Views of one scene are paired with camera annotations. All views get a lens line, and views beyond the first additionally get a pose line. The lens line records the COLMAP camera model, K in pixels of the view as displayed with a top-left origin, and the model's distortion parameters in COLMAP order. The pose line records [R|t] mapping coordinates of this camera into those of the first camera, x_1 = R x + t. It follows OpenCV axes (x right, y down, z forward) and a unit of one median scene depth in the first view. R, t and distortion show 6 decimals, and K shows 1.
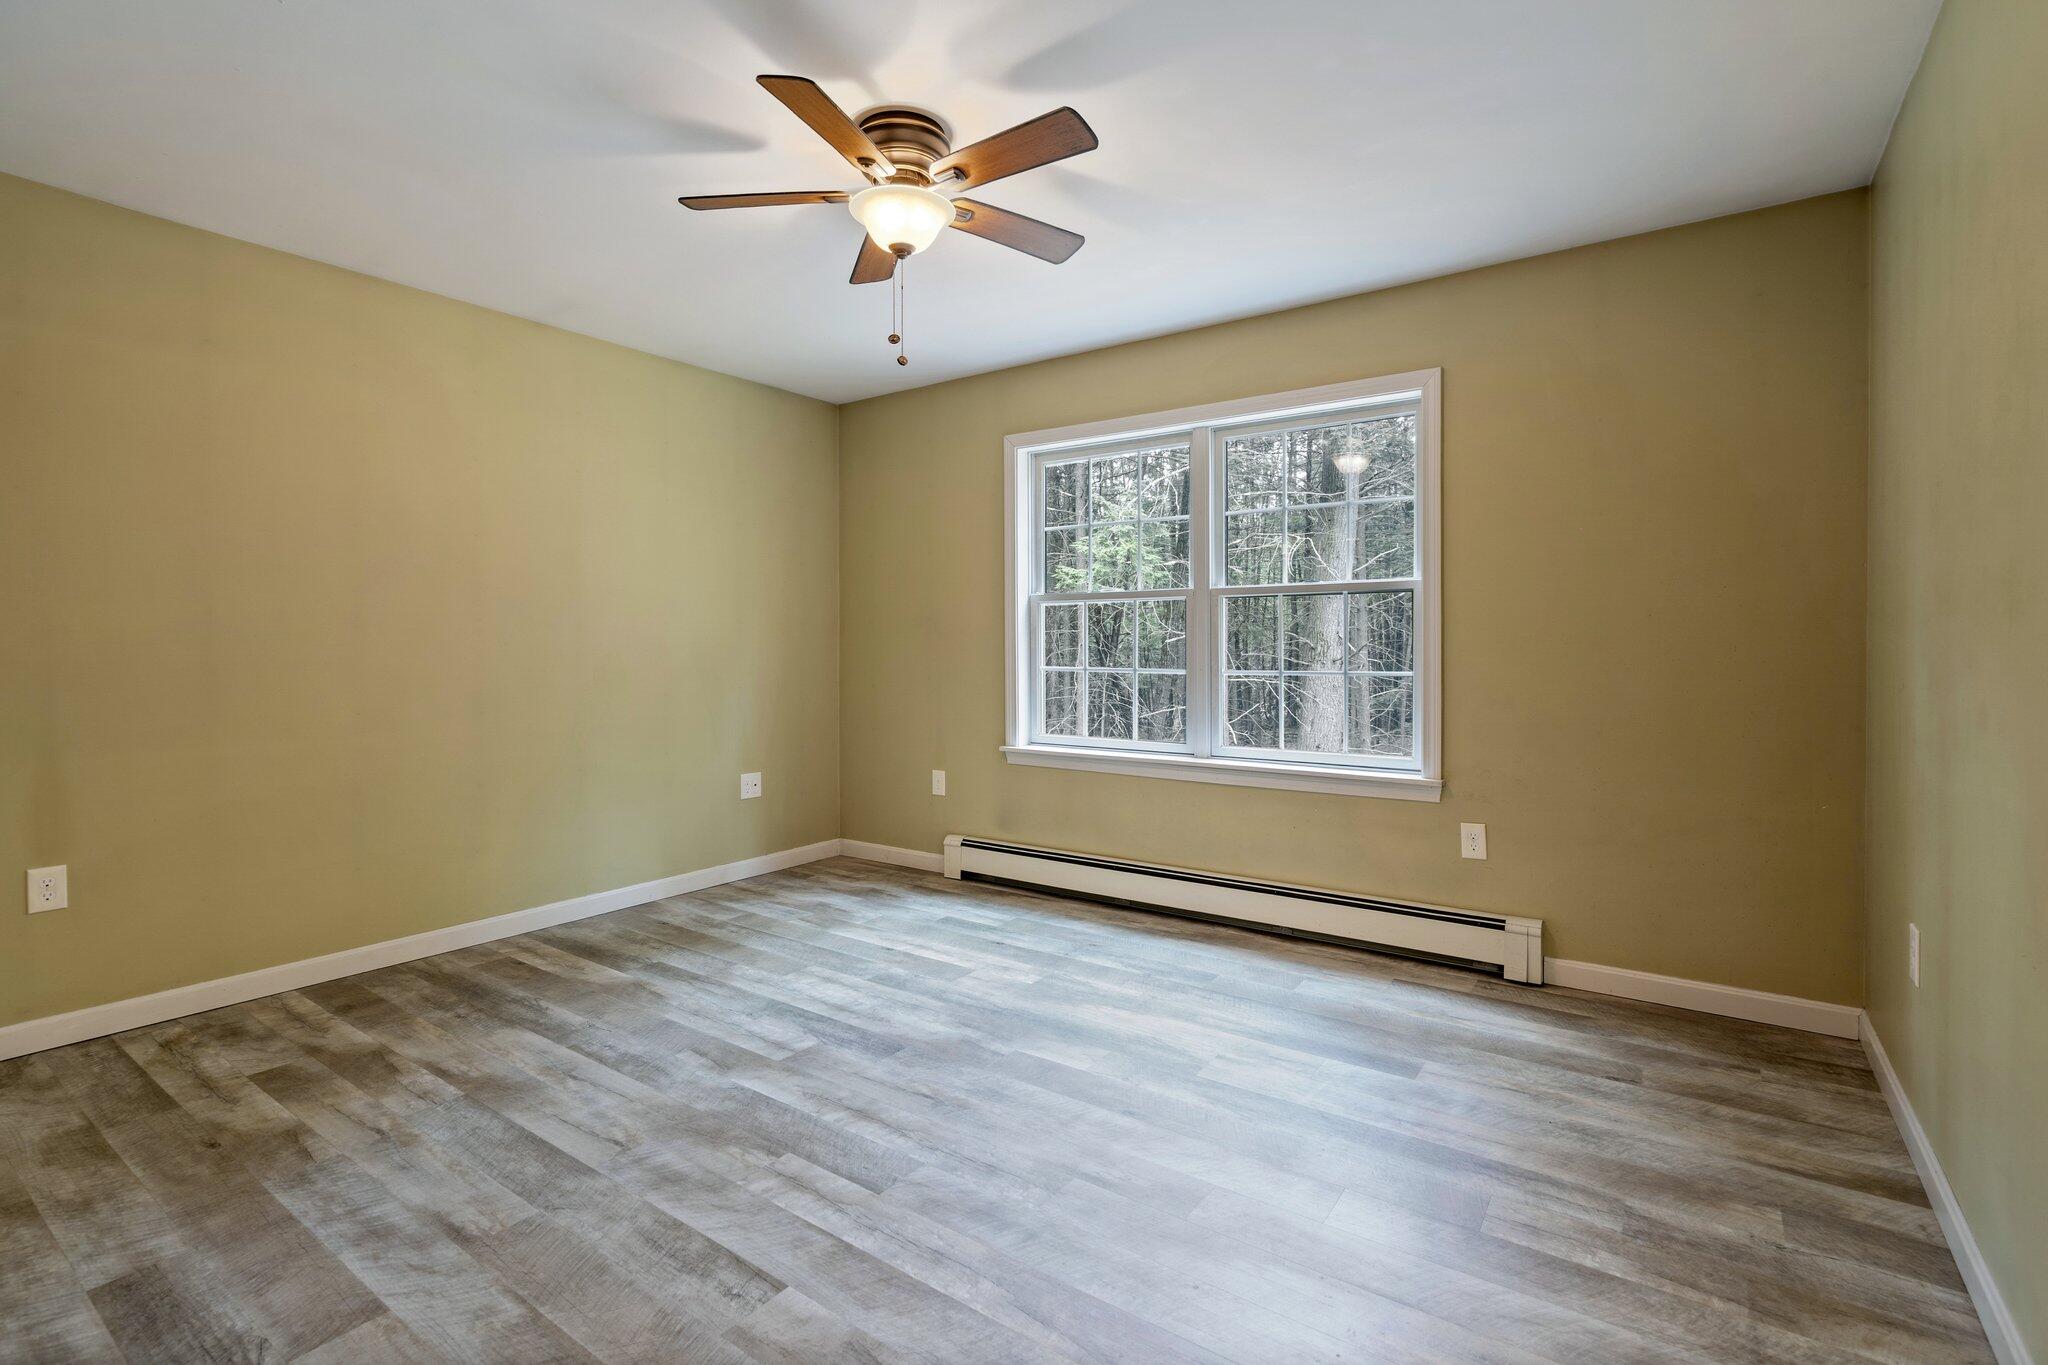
lens RADIAL K [[938.9, 0, 1029.9], [0, 938.9, 665.8], [0, 0, 1]] dist [-0.008243, 0.003346]
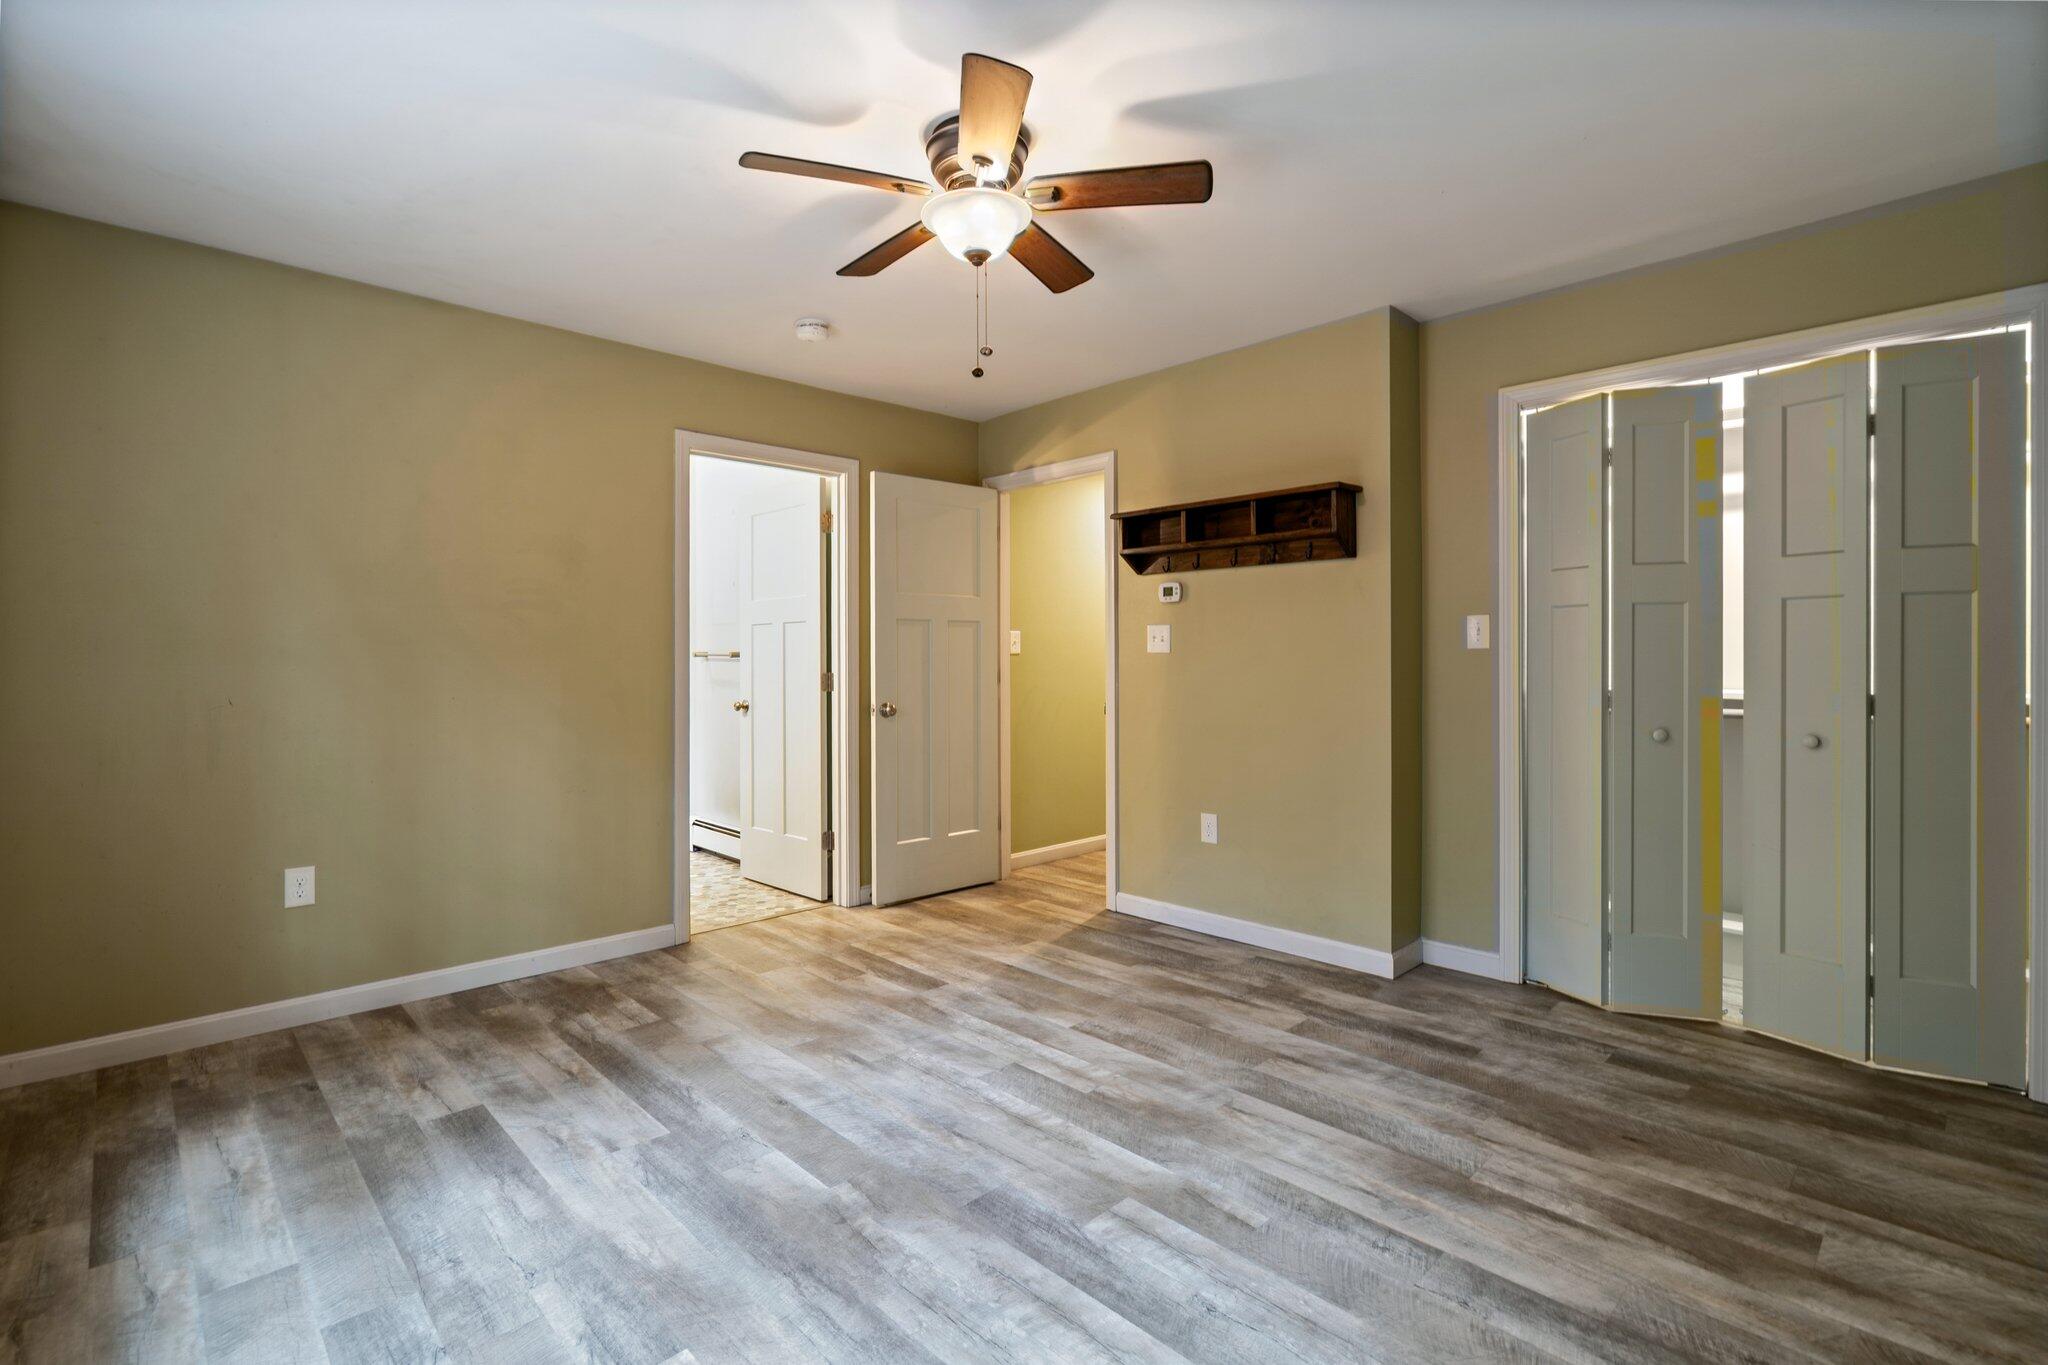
lens RADIAL K [[938.9, 0, 1014.6], [0, 938.9, 663.4], [0, 0, 1]] dist [-0.008243, 0.003346]
pose [[-0.979857, 0.004556, 0.199649, -0.341505], [0.010483, 0.999535, 0.028640, -0.050463], [-0.199425, 0.030156, -0.979449, 1.812763]]
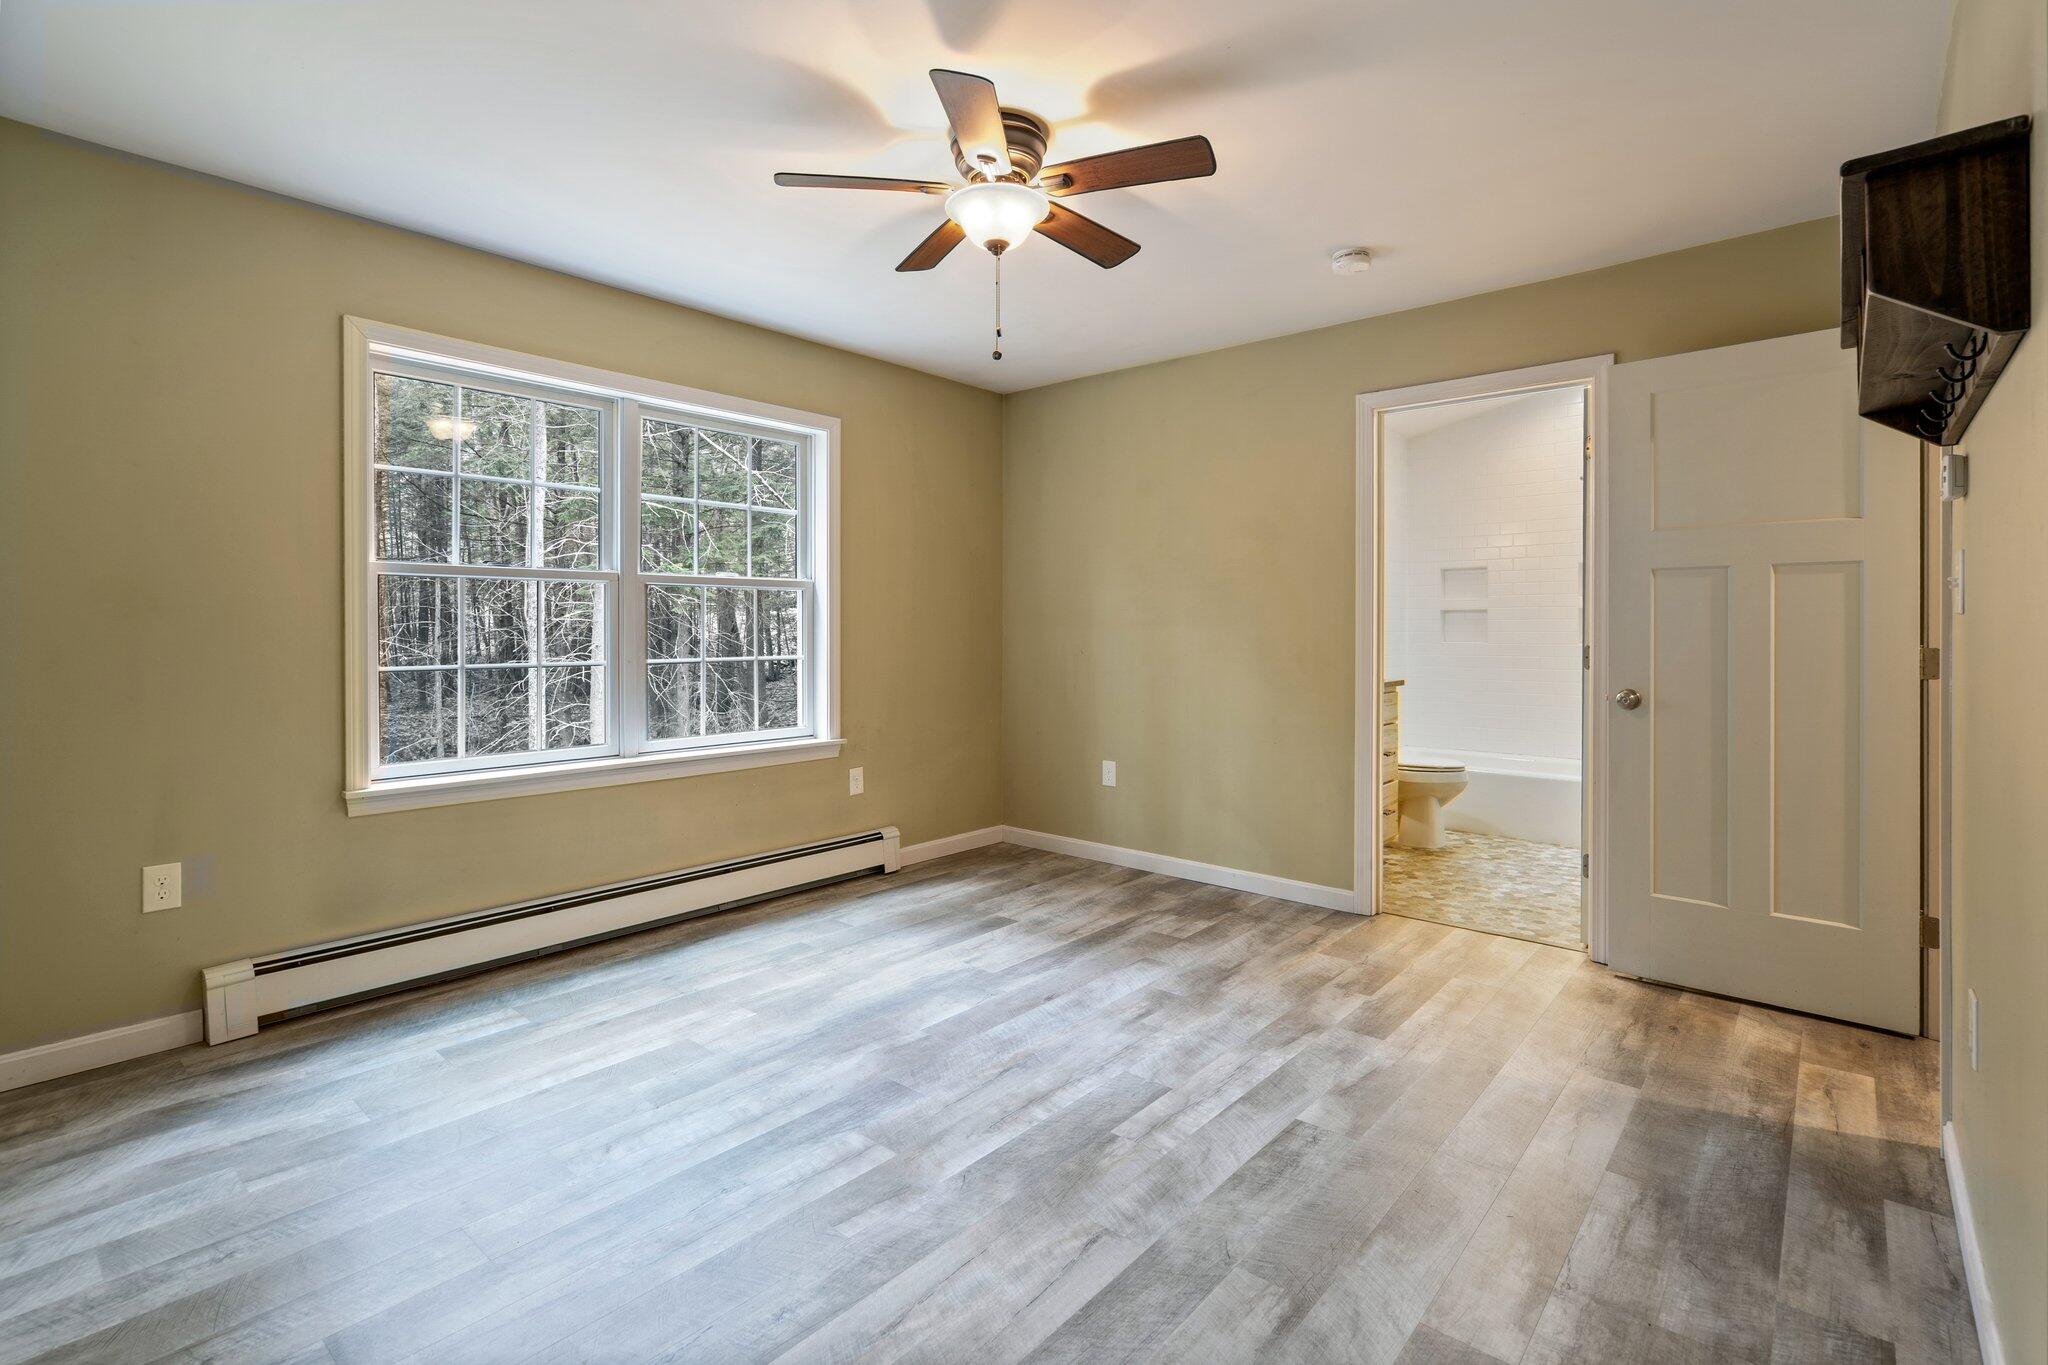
lens RADIAL K [[938.9, 0, 1001.1], [0, 938.9, 640.2], [0, 0, 1]] dist [-0.008243, 0.003346]
pose [[0.115123, -0.008463, 0.993315, -1.073140], [0.022458, 0.999730, 0.005915, -0.021256], [-0.993097, 0.021627, 0.115282, 0.827095]]
